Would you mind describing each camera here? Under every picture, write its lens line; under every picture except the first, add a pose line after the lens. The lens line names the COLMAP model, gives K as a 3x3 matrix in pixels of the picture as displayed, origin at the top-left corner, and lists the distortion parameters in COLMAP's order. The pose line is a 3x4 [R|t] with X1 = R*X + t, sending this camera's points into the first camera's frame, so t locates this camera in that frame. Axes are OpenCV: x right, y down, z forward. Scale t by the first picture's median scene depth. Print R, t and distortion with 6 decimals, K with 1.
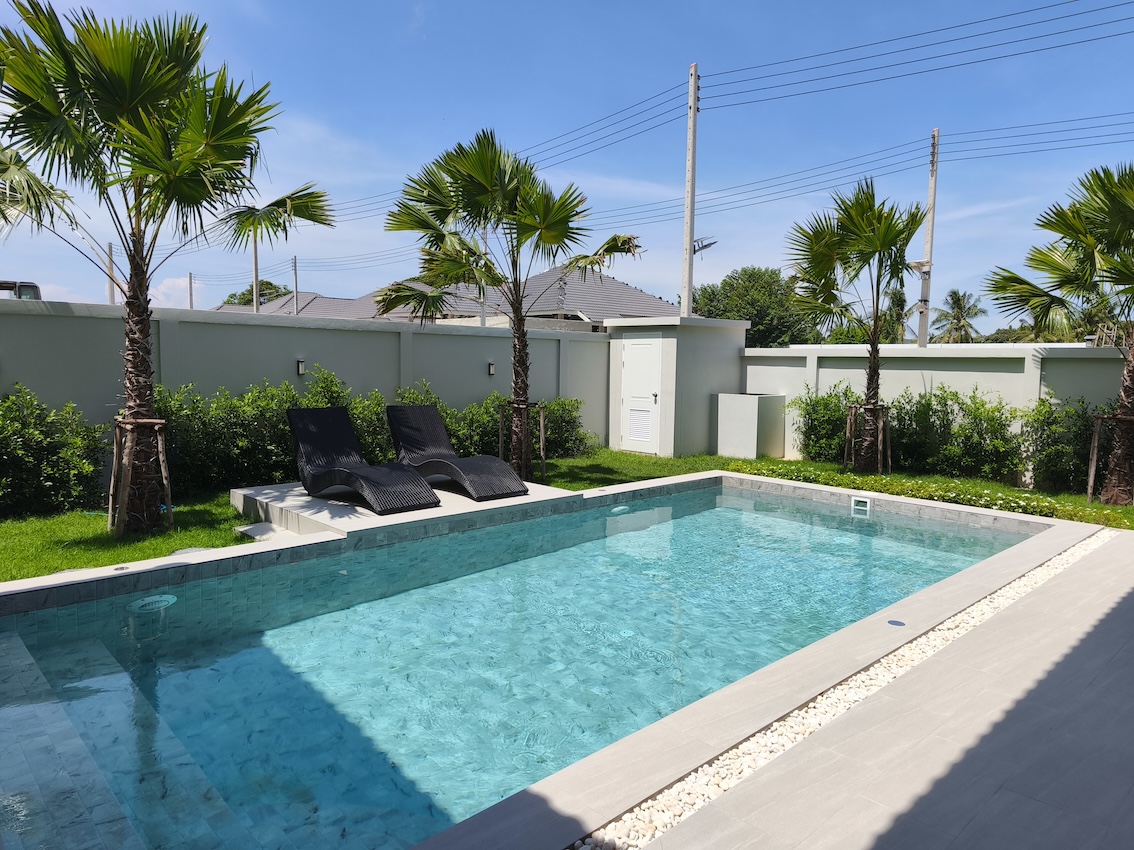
lens RADIAL K [[744.9, 0, 558.9], [0, 744.9, 428.2], [0, 0, 1]] dist [0.009949, -0.015374]
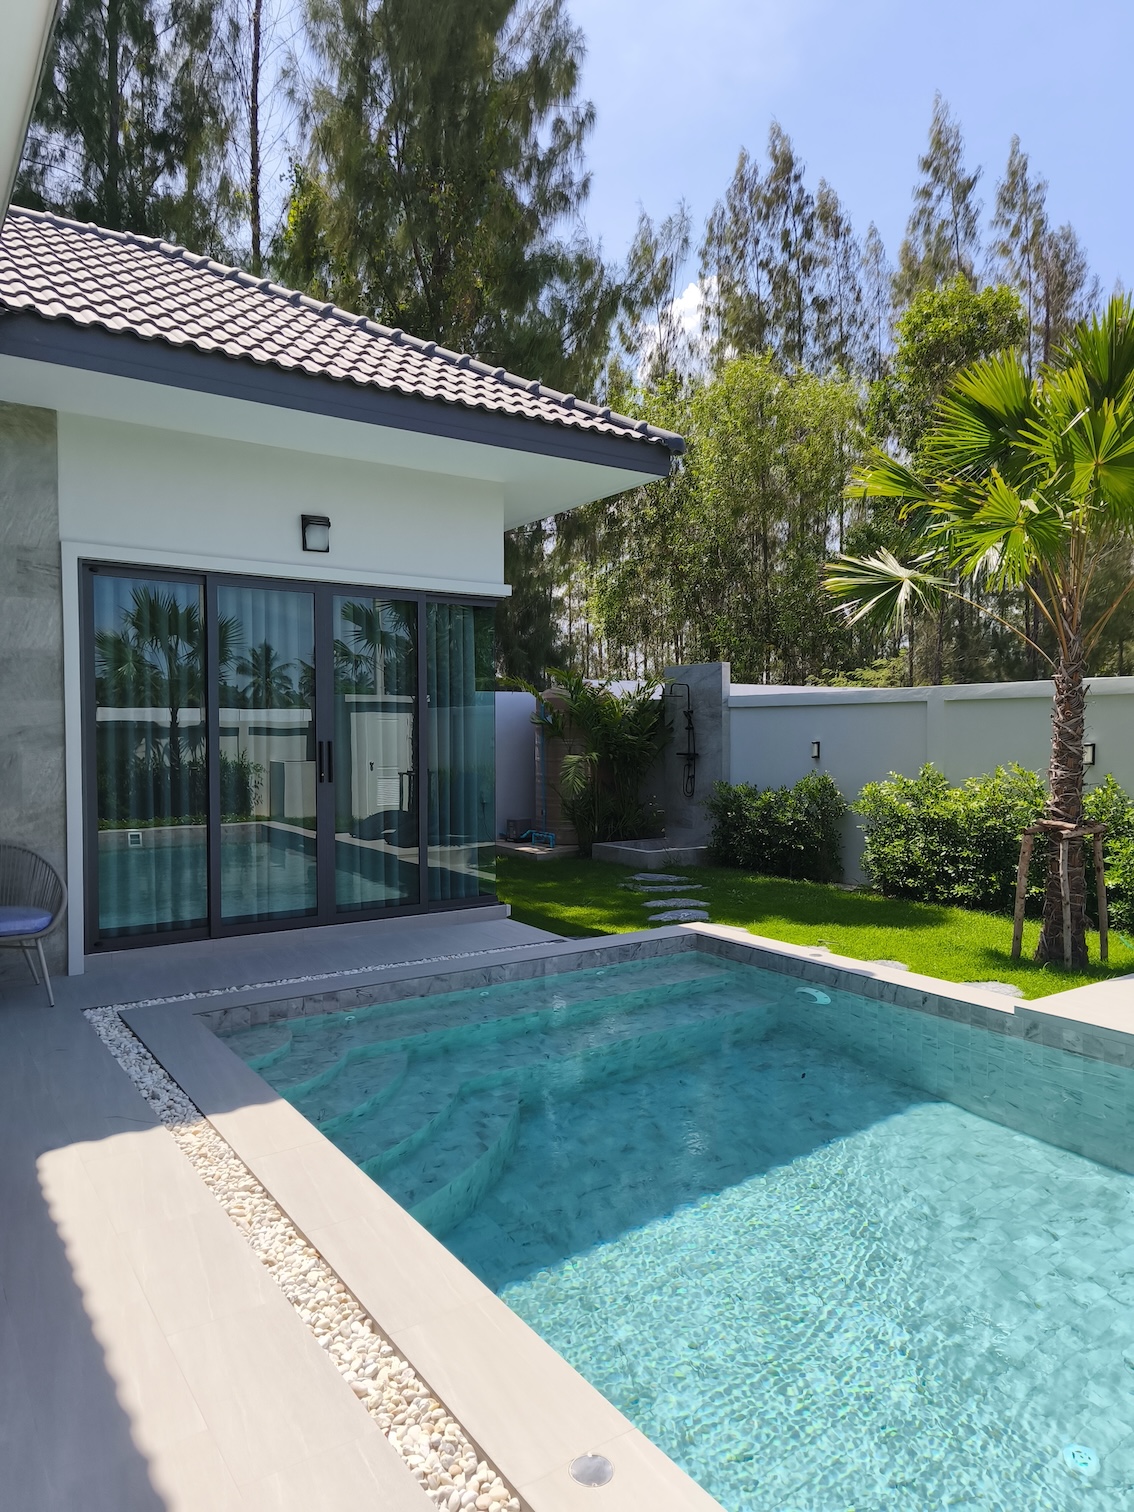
lens RADIAL K [[993.2, 0, 563.9], [0, 993.2, 762.6], [0, 0, 1]] dist [0.009949, -0.015374]
pose [[-0.175285, 0.013437, -0.984426, 1.069865], [-0.105042, 0.993944, 0.032270, -0.098183], [0.978898, 0.109062, -0.172812, 1.212871]]
